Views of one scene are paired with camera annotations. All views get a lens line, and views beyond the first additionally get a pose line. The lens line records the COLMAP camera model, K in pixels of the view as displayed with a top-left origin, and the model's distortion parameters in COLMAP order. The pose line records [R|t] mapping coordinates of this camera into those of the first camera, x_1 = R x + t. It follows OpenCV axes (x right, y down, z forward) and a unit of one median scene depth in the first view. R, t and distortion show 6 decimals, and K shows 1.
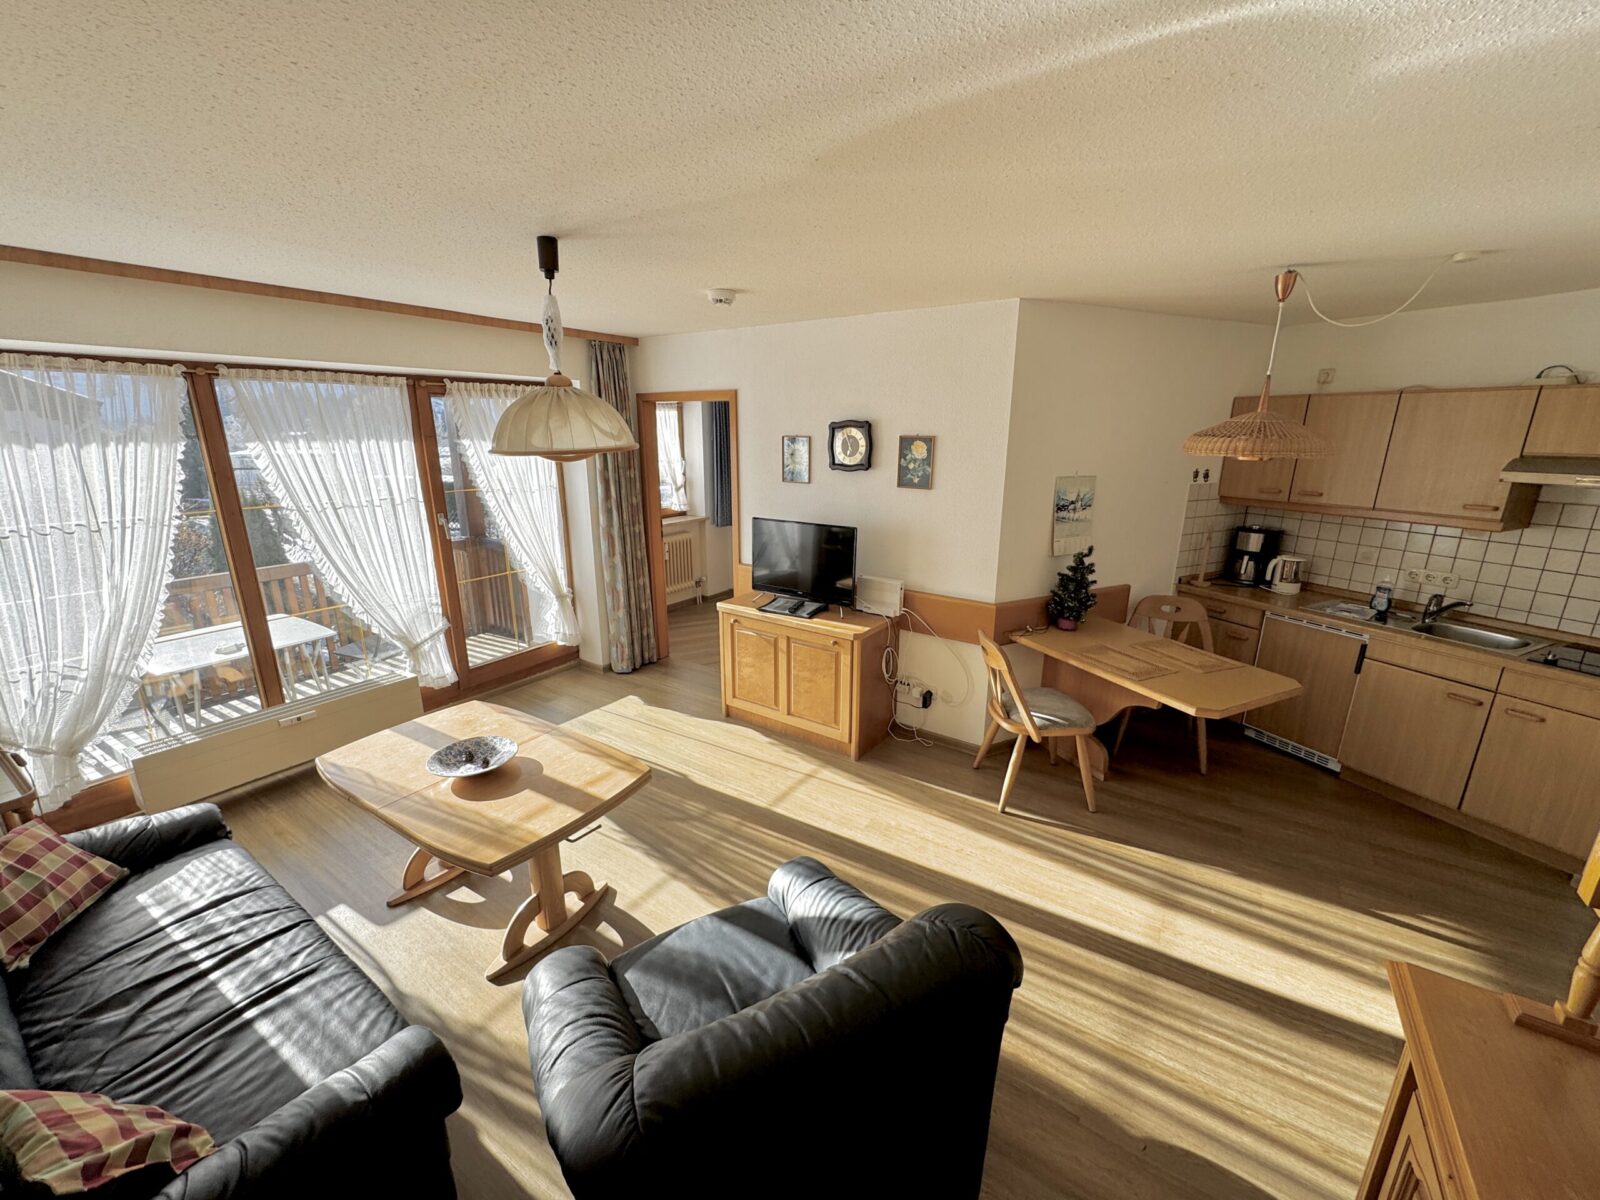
lens RADIAL K [[634.4, 0, 800.0], [0, 634.4, 600.0], [0, 0, 1]] dist [-0.001352, -0.000195]
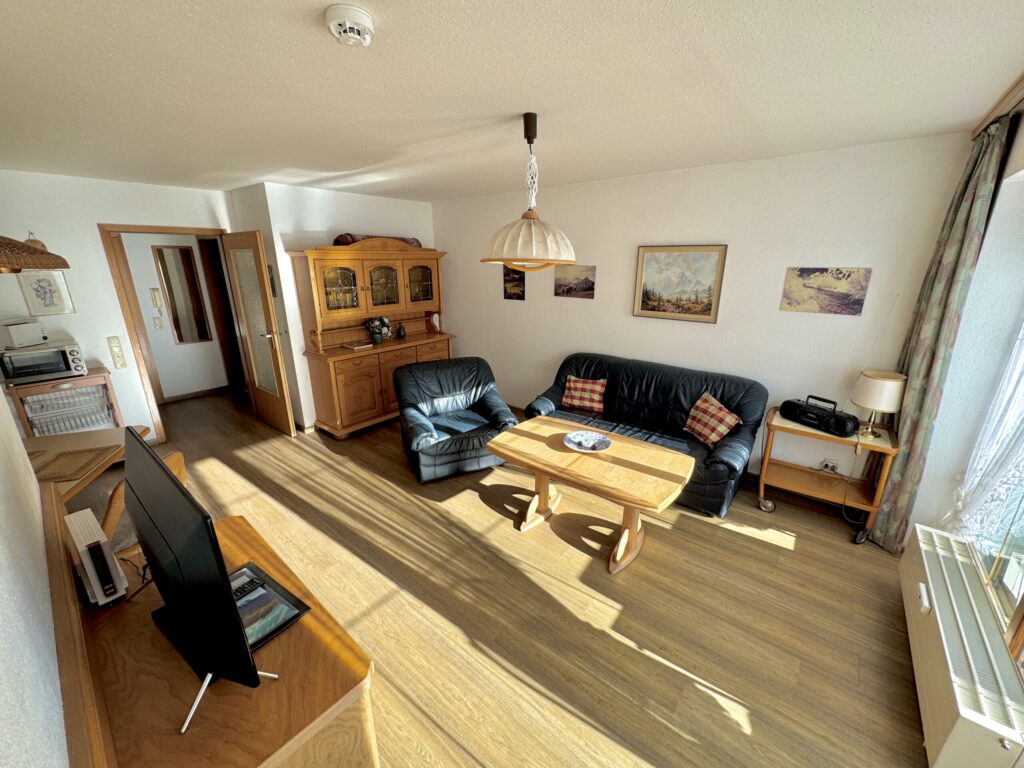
lens RADIAL K [[406.0, 0, 512.0], [0, 406.0, 384.0], [0, 0, 1]] dist [-0.001352, -0.000195]
pose [[-0.996041, -0.028239, 0.084290, -0.278635], [0.021287, 0.844846, 0.534586, -0.336322], [-0.086308, 0.534264, -0.840900, 1.300298]]
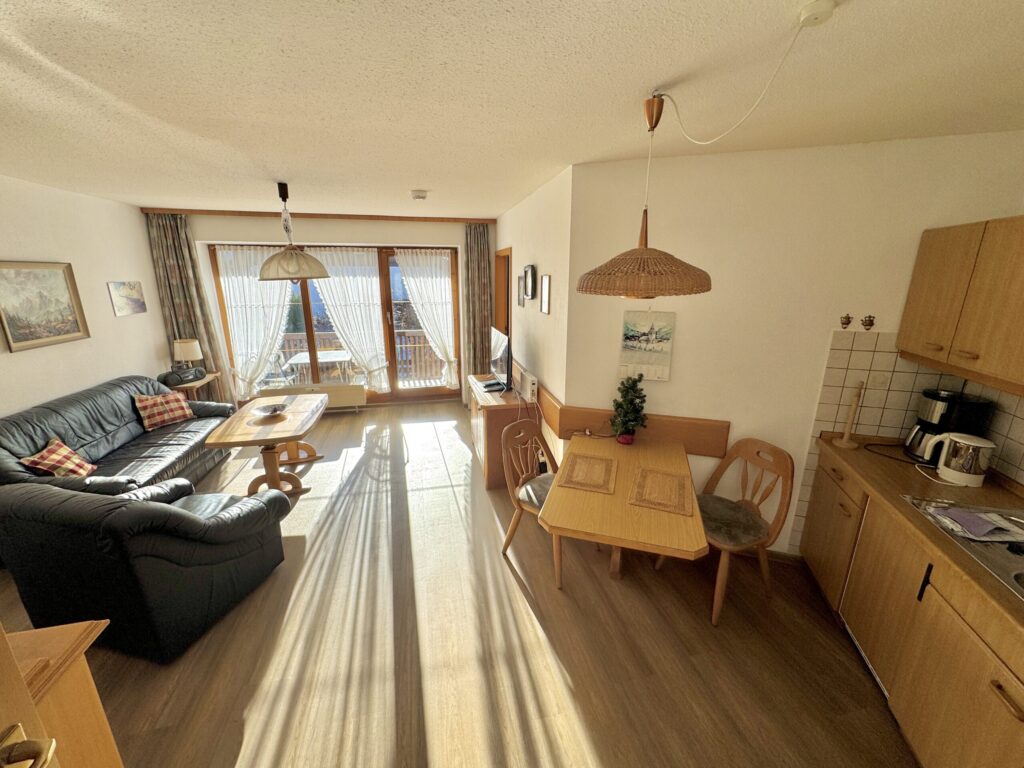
lens RADIAL K [[406.0, 0, 512.0], [0, 406.0, 384.0], [0, 0, 1]] dist [-0.001352, -0.000195]
pose [[0.733829, 0.178059, -0.655584, 0.770077], [-0.179170, 0.981598, 0.066052, -0.073802], [0.655281, 0.068990, 0.752228, 0.312279]]
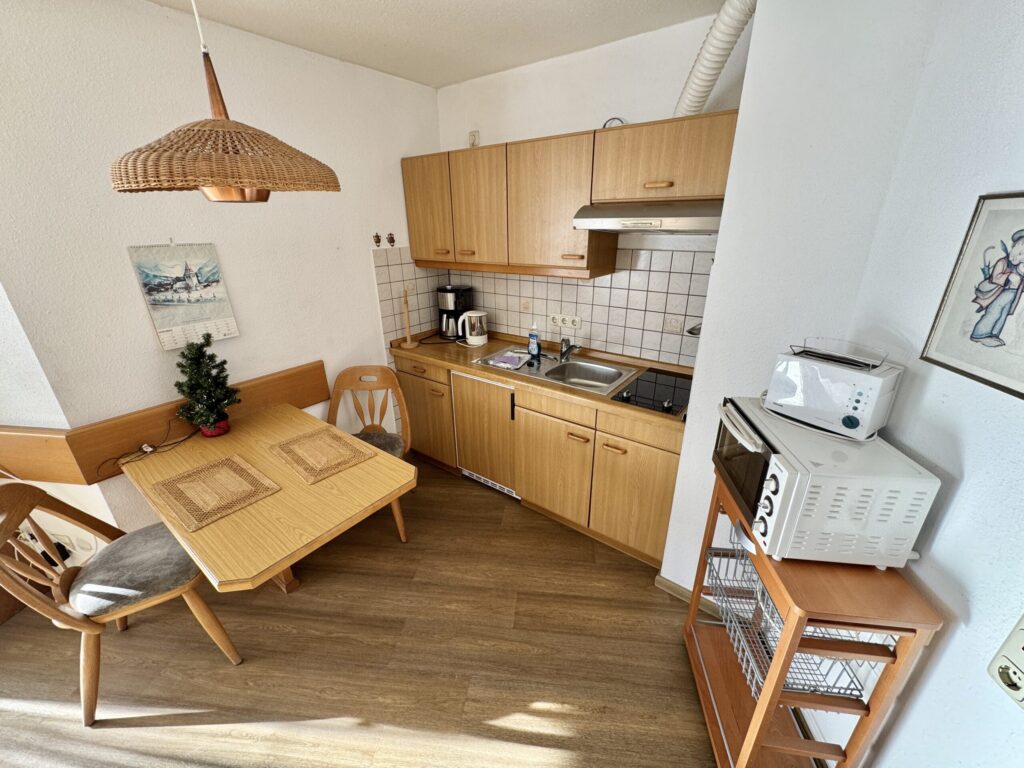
lens RADIAL K [[406.0, 0, 512.0], [0, 406.0, 384.0], [0, 0, 1]] dist [-0.001352, -0.000195]
pose [[0.886362, -0.187260, 0.423433, 0.575064], [0.138098, 0.979857, 0.144256, -0.043383], [-0.441917, -0.069388, 0.894368, 0.369560]]
